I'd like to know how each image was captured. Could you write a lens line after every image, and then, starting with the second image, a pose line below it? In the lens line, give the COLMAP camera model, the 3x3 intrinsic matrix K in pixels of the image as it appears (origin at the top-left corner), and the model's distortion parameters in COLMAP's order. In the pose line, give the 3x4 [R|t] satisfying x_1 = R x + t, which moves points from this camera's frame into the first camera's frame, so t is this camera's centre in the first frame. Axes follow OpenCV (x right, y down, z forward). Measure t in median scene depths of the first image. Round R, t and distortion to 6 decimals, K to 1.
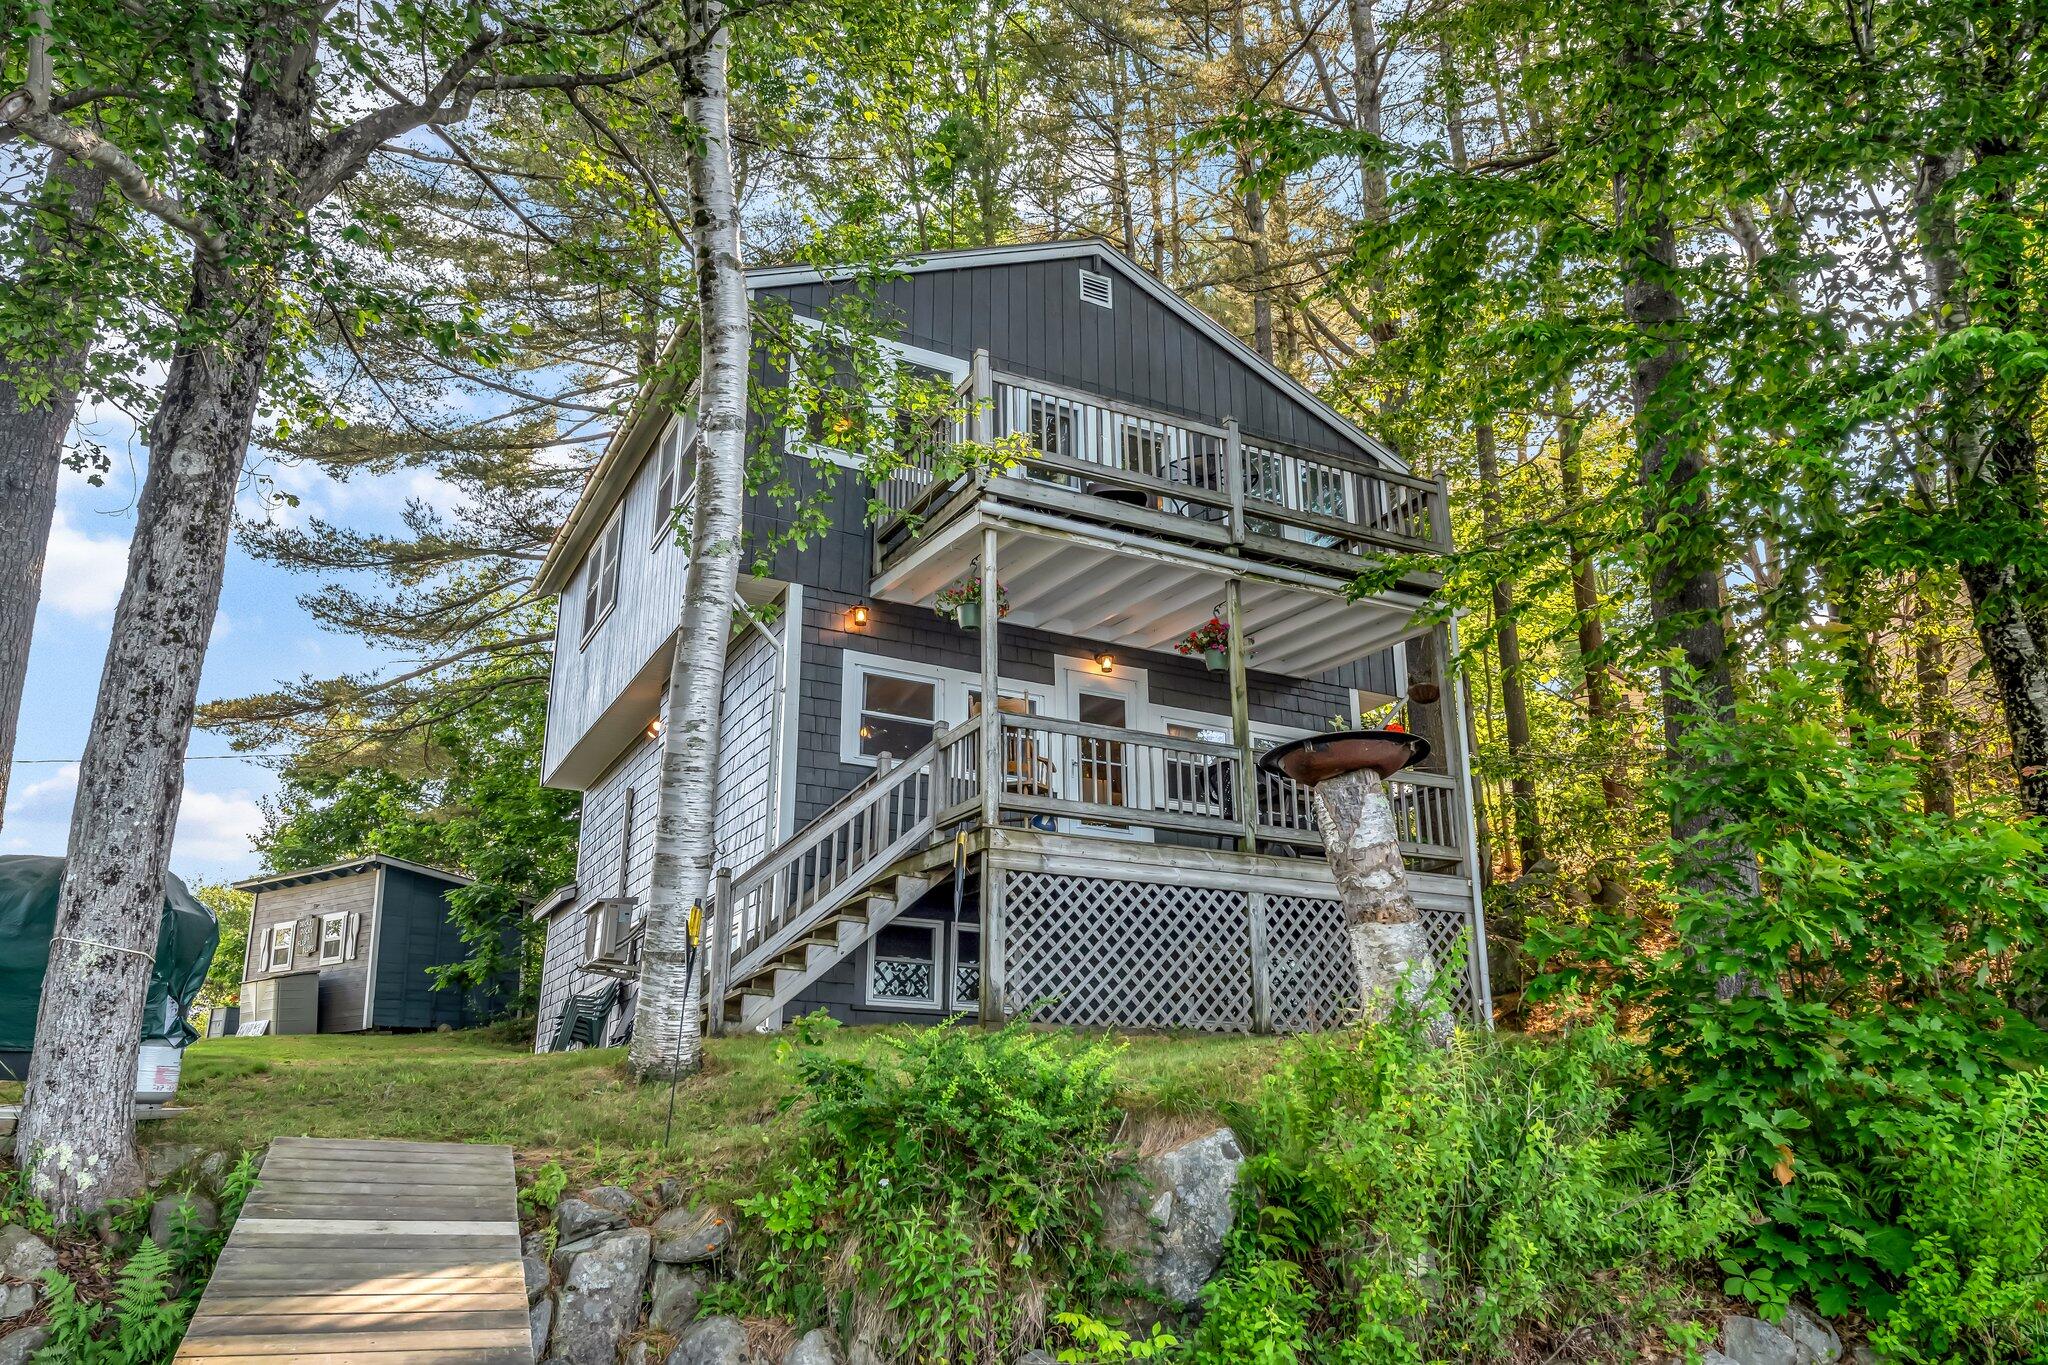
lens RADIAL K [[1513.8, 0, 1024.0], [0, 1513.8, 682.5], [0, 0, 1]] dist [-0.002664, 0.007247]
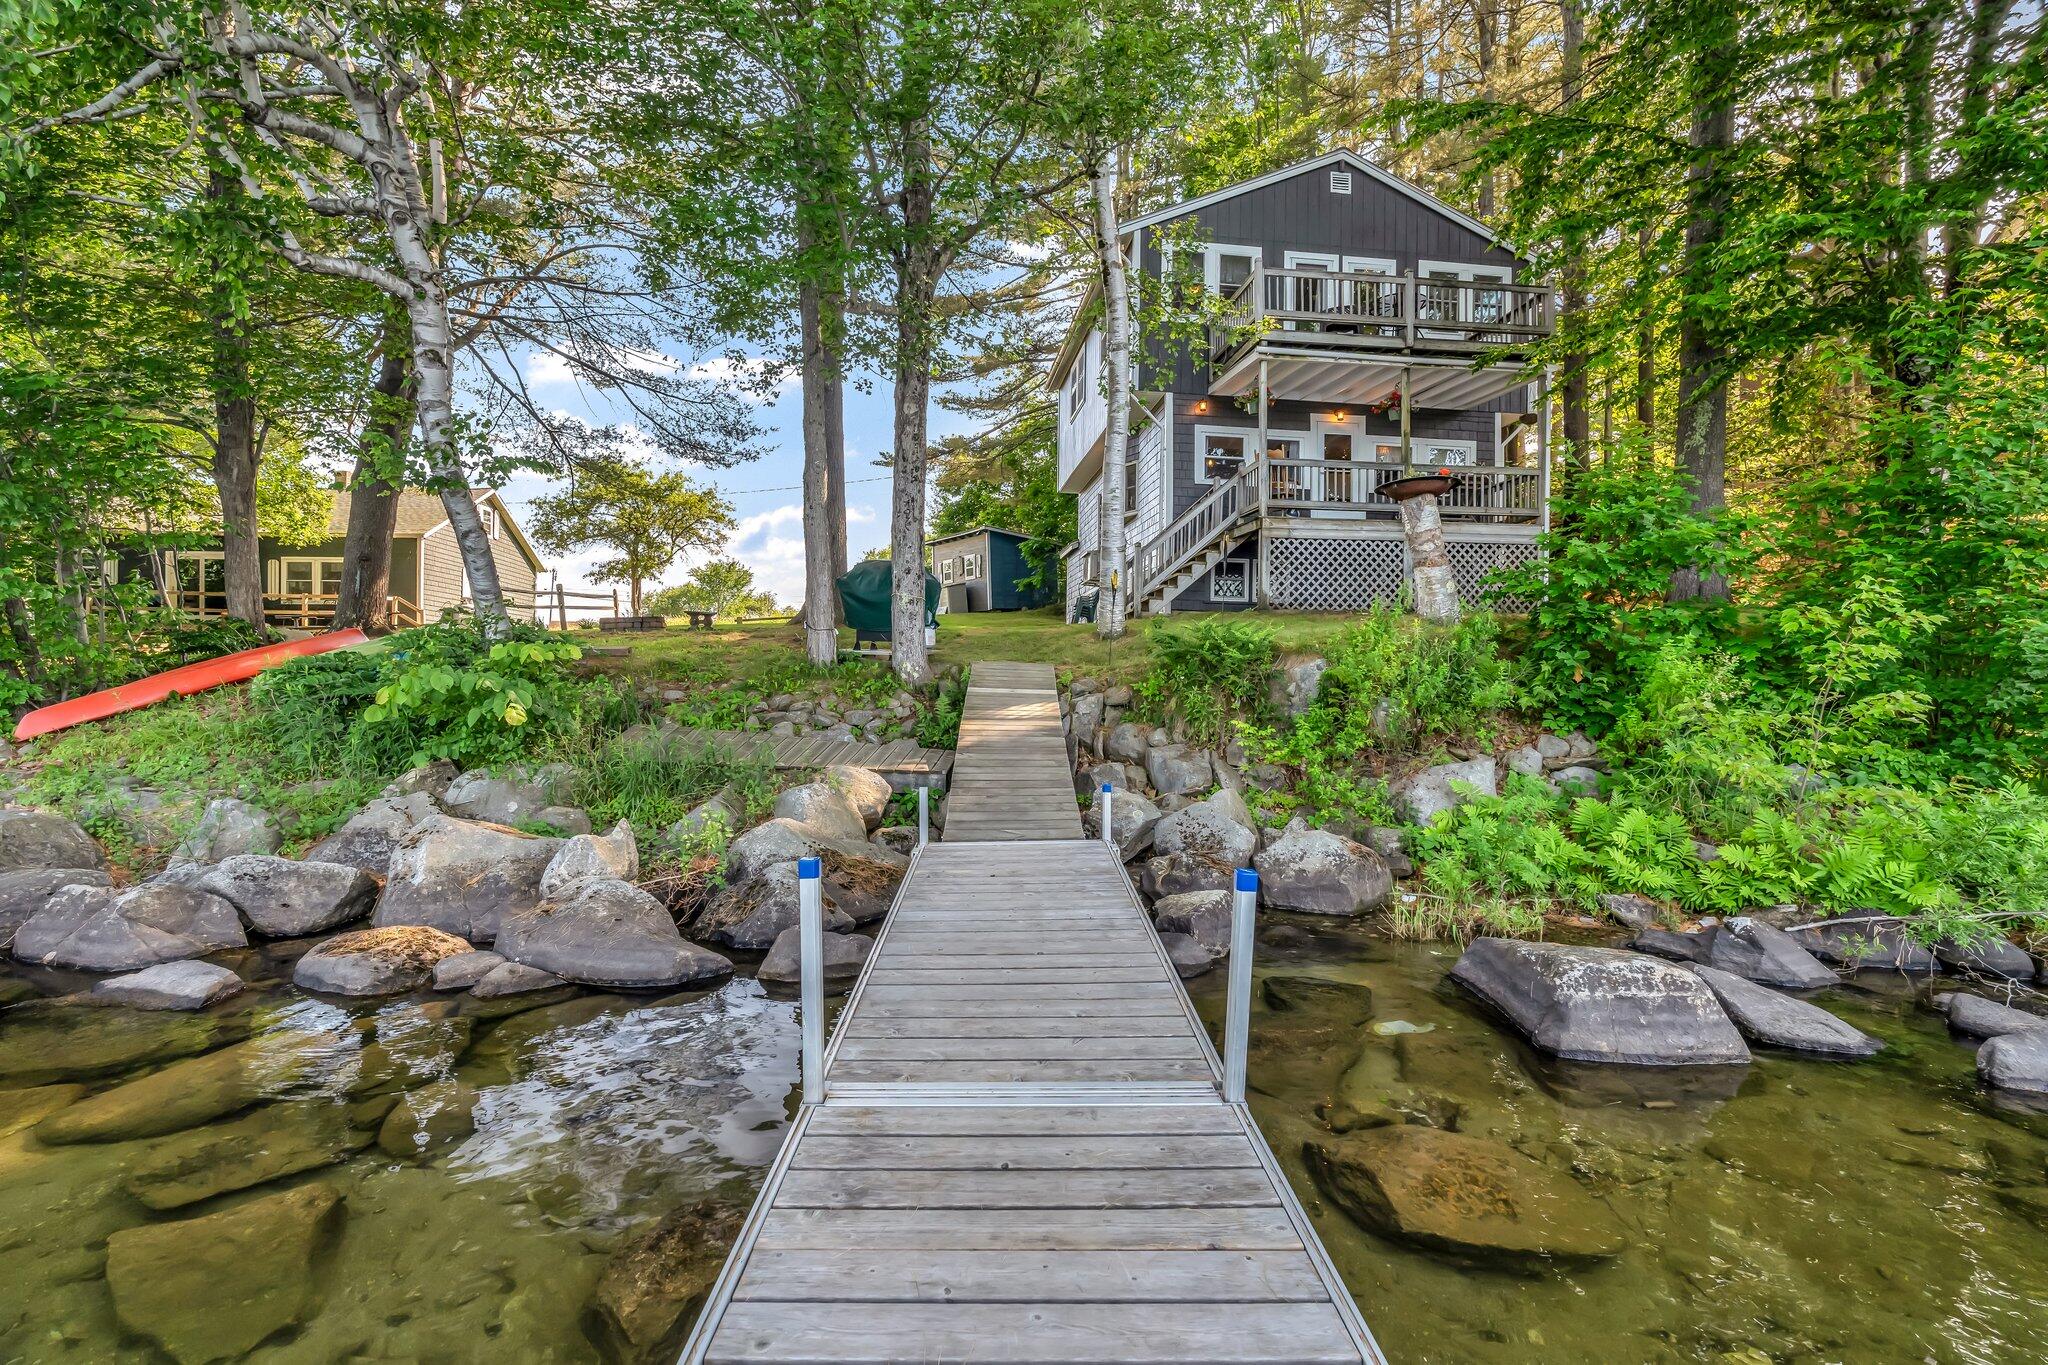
lens RADIAL K [[888.8, 0, 1024.0], [0, 888.8, 682.5], [0, 0, 1]] dist [-0.000477, -0.000064]
pose [[0.936481, 0.010761, -0.350552, 0.087404], [0.099611, 0.950206, 0.295272, -0.070618], [0.336274, -0.311436, 0.888779, -0.226030]]
